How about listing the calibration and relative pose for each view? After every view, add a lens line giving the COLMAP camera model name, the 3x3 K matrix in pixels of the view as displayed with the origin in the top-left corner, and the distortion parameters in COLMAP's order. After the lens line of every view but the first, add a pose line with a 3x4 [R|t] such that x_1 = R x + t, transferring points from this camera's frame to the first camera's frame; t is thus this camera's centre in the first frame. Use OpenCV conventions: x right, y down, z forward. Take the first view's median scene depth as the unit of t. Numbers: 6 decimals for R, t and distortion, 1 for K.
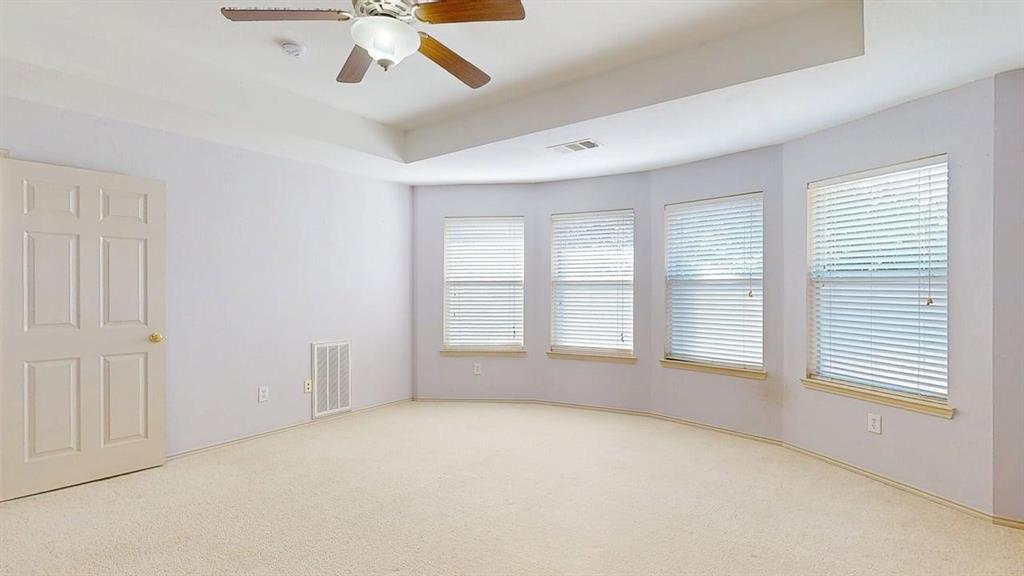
lens RADIAL K [[424.4, 0, 510.6], [0, 424.4, 286.5], [0, 0, 1]] dist [-0.002881, 0.000444]
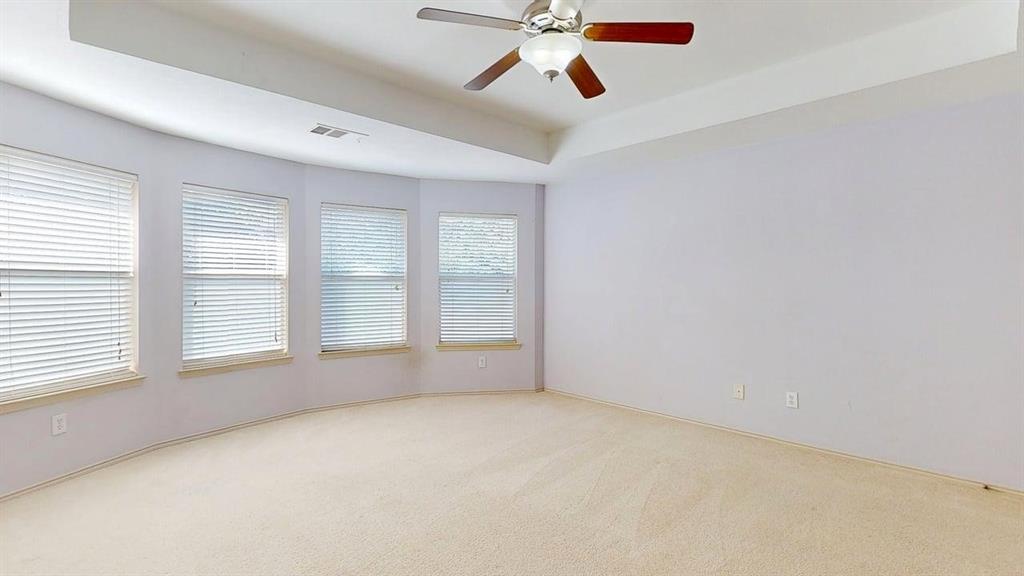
lens RADIAL K [[424.4, 0, 510.4], [0, 424.4, 288.4], [0, 0, 1]] dist [-0.002881, 0.000444]
pose [[0.265412, -0.010490, 0.964078, -0.509949], [-0.004357, 0.999918, 0.012080, 0.001785], [-0.964125, -0.007406, 0.265344, 0.287590]]
